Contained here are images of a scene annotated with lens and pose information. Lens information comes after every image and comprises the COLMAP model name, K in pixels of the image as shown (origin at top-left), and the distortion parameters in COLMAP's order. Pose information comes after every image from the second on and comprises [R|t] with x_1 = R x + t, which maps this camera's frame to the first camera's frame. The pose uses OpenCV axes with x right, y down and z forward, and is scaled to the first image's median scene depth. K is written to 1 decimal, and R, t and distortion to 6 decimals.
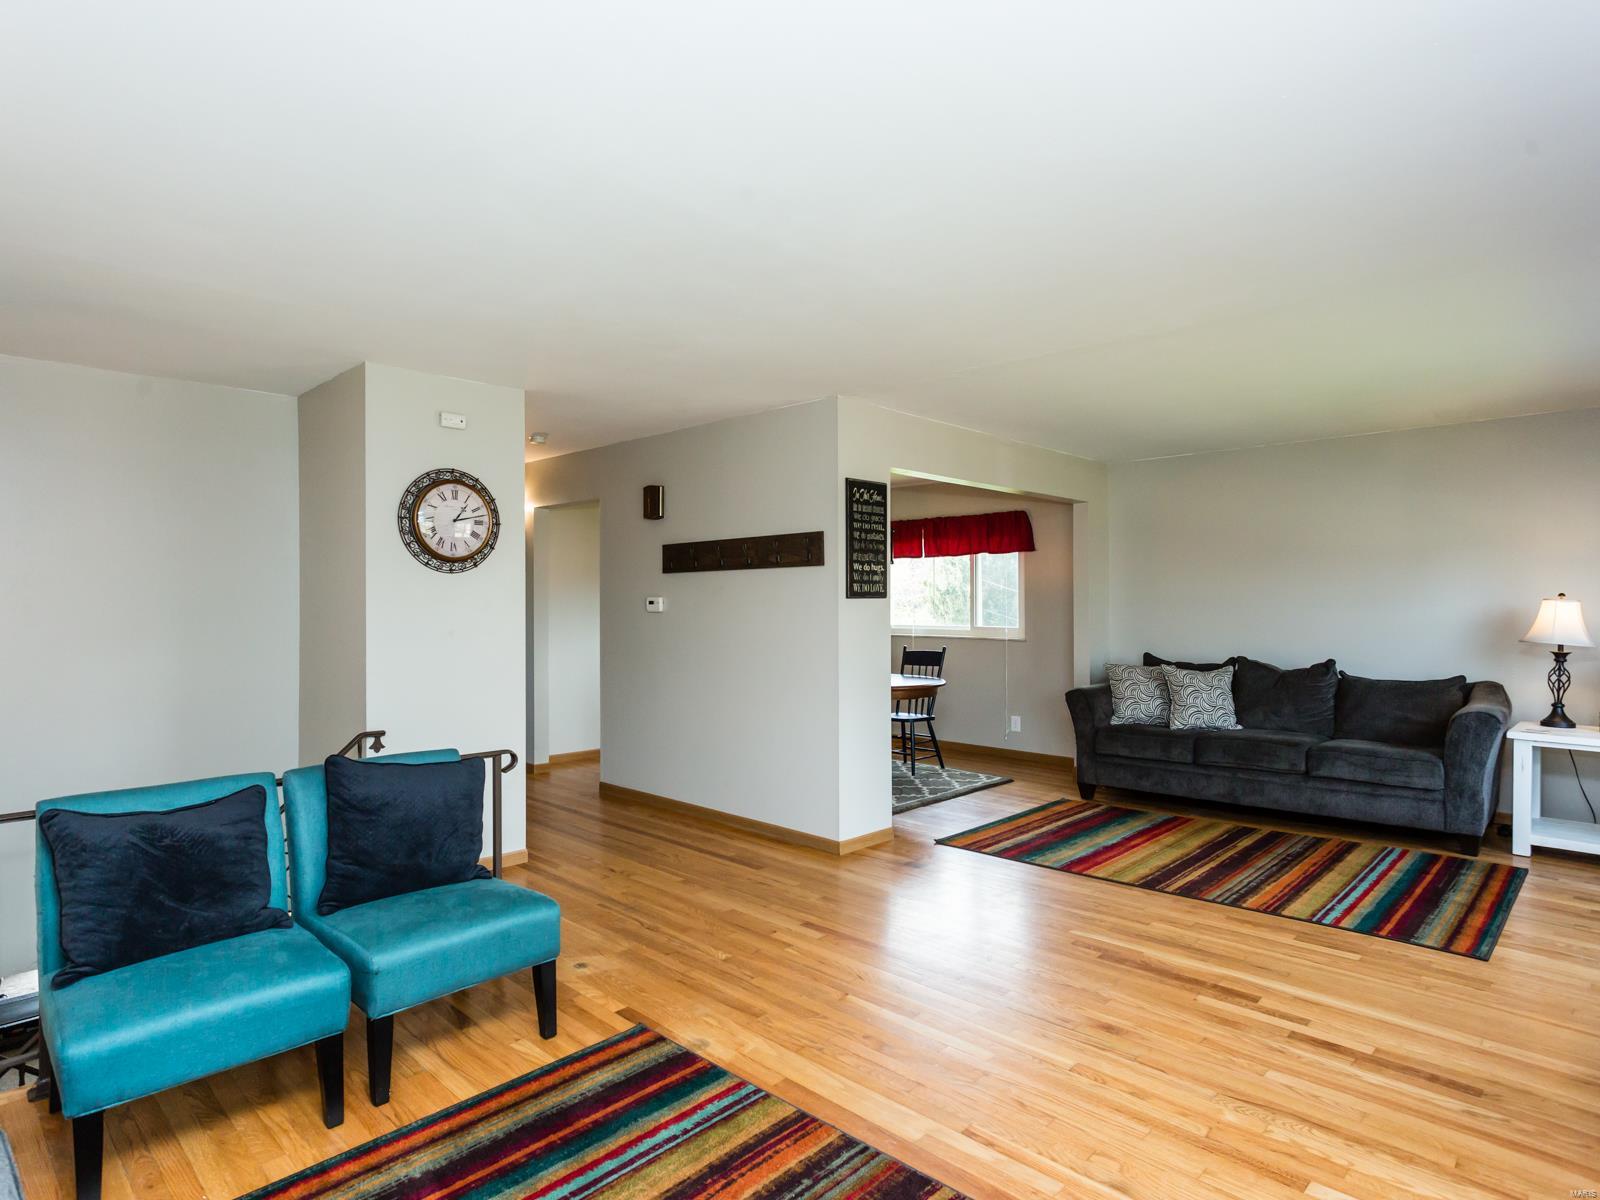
lens RADIAL K [[891.9, 0, 796.5], [0, 891.9, 598.0], [0, 0, 1]] dist [-0.010529, 0.009510]
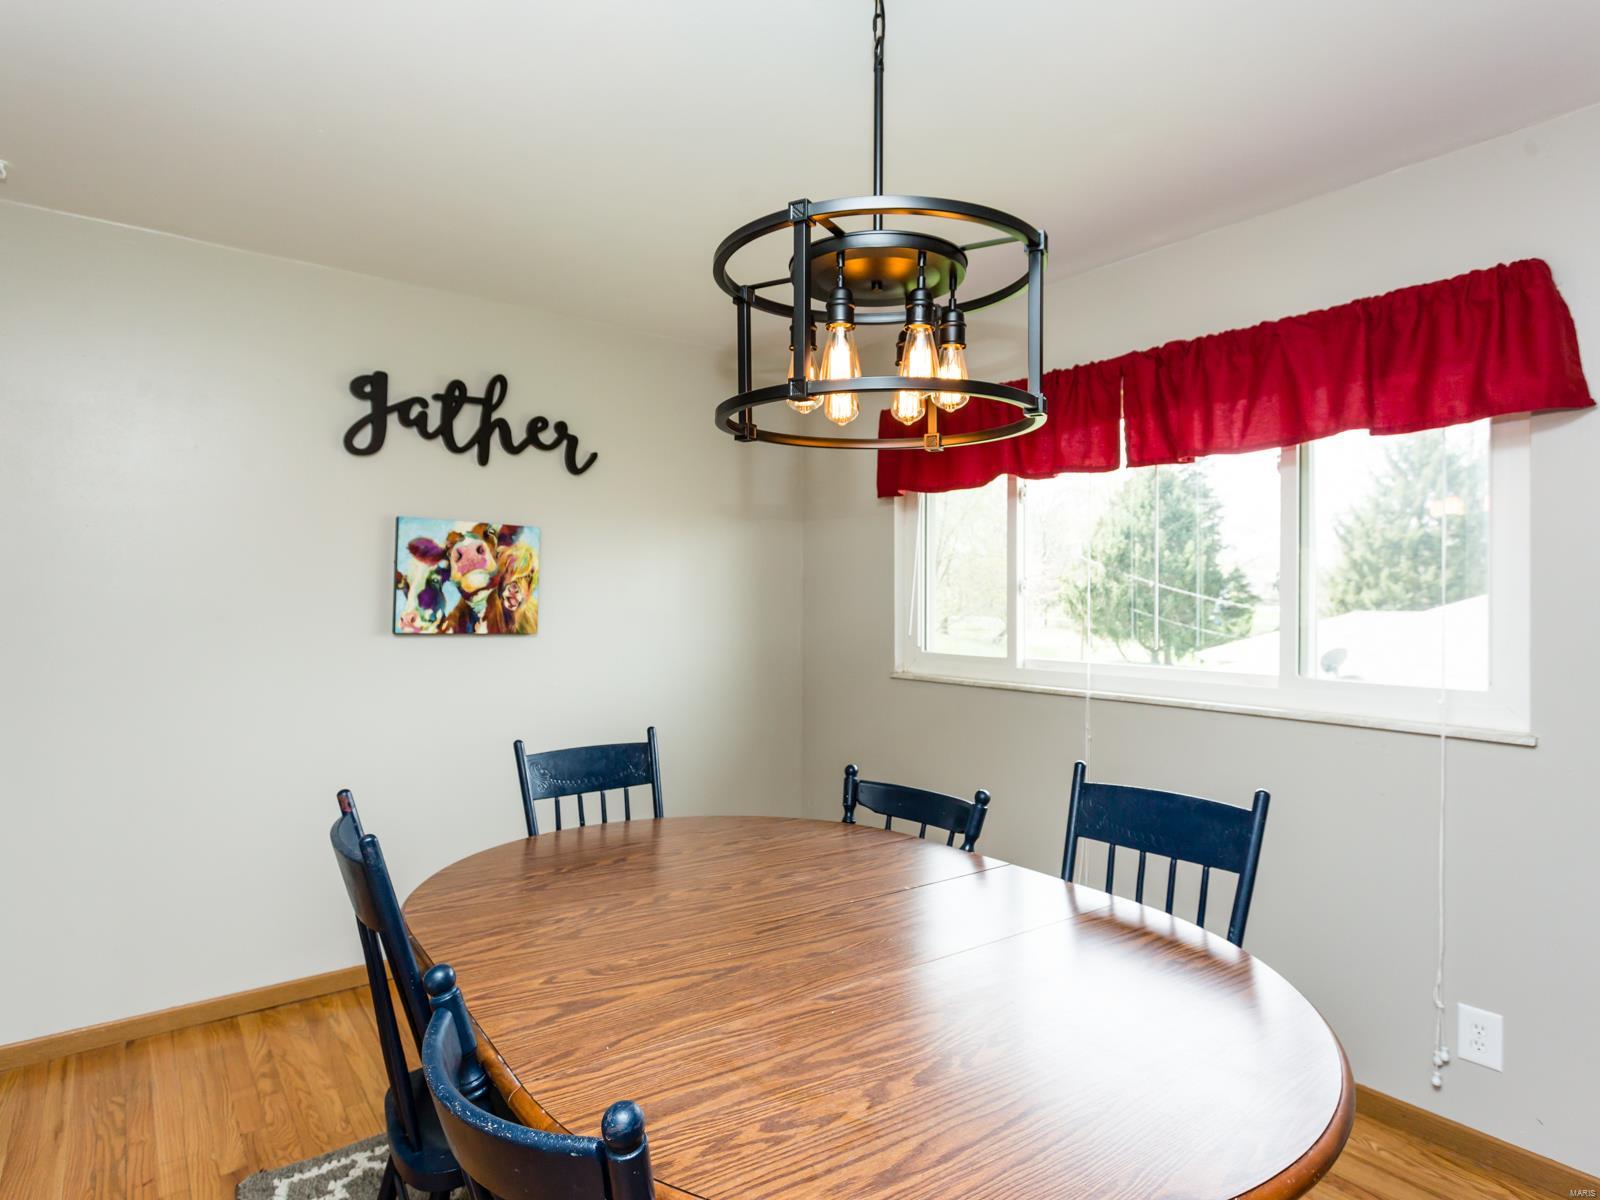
lens RADIAL K [[891.9, 0, 798.5], [0, 891.9, 602.9], [0, 0, 1]] dist [-0.010529, 0.009510]
pose [[0.990370, 0.008360, -0.138193, 0.101993], [-0.007194, 0.999934, 0.008940, 0.006389], [0.138259, -0.007860, 0.990365, 0.986697]]
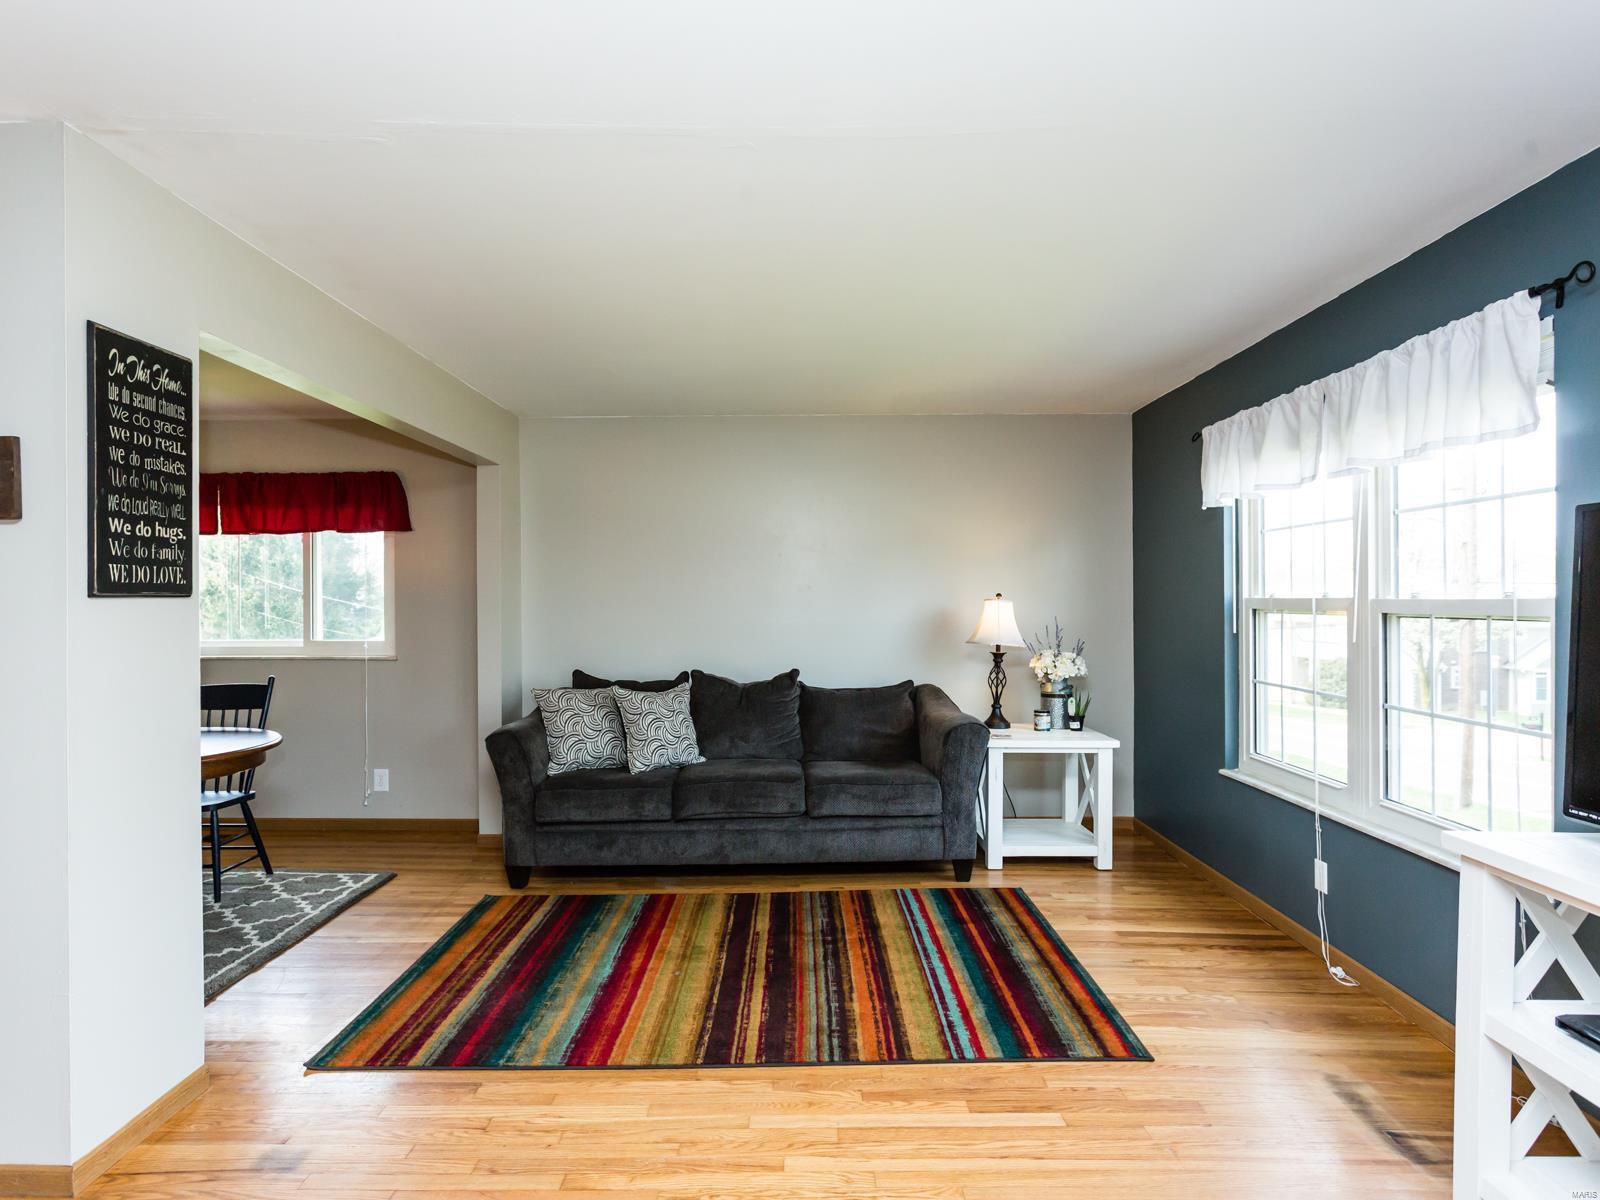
lens RADIAL K [[891.9, 0, 795.4], [0, 891.9, 600.9], [0, 0, 1]] dist [-0.010529, 0.009510]
pose [[0.725624, -0.000920, 0.688091, 0.006348], [-0.000061, 0.999999, 0.001401, 0.001561], [-0.688091, -0.001059, 0.725624, 0.394575]]
